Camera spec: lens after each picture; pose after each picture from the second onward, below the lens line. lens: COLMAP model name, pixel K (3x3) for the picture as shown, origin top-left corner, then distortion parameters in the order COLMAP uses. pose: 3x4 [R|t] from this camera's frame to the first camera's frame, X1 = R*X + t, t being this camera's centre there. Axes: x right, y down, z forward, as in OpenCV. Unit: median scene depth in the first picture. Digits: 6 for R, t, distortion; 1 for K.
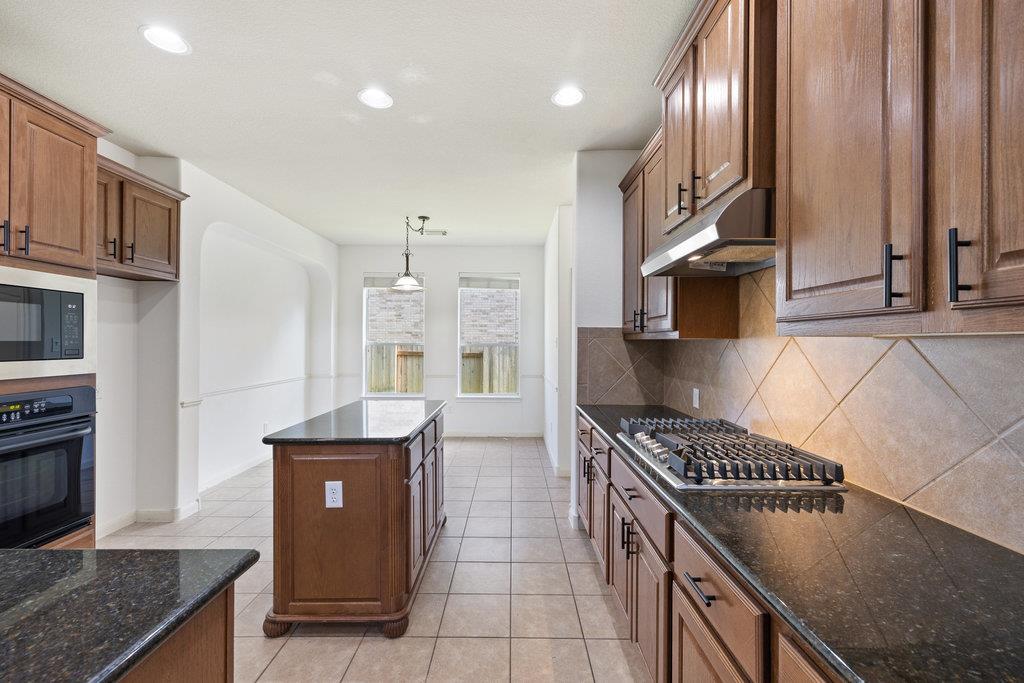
lens RADIAL K [[426.4, 0, 509.5], [0, 426.4, 339.7], [0, 0, 1]] dist [-0.000782, 0.000118]
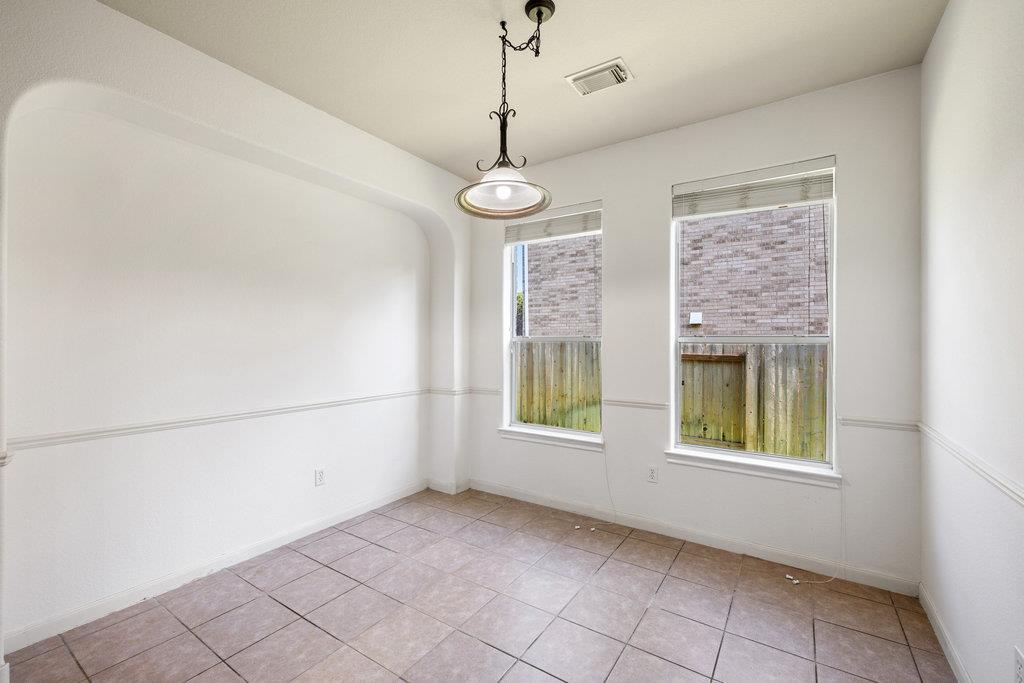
lens RADIAL K [[430.3, 0, 512.2], [0, 430.3, 338.7], [0, 0, 1]] dist [0.001475, 0.000281]
pose [[0.836890, -0.002604, -0.547365, -0.007914], [0.003314, 0.999994, 0.000311, 0.009081], [0.547361, -0.002075, 0.836894, 0.510448]]
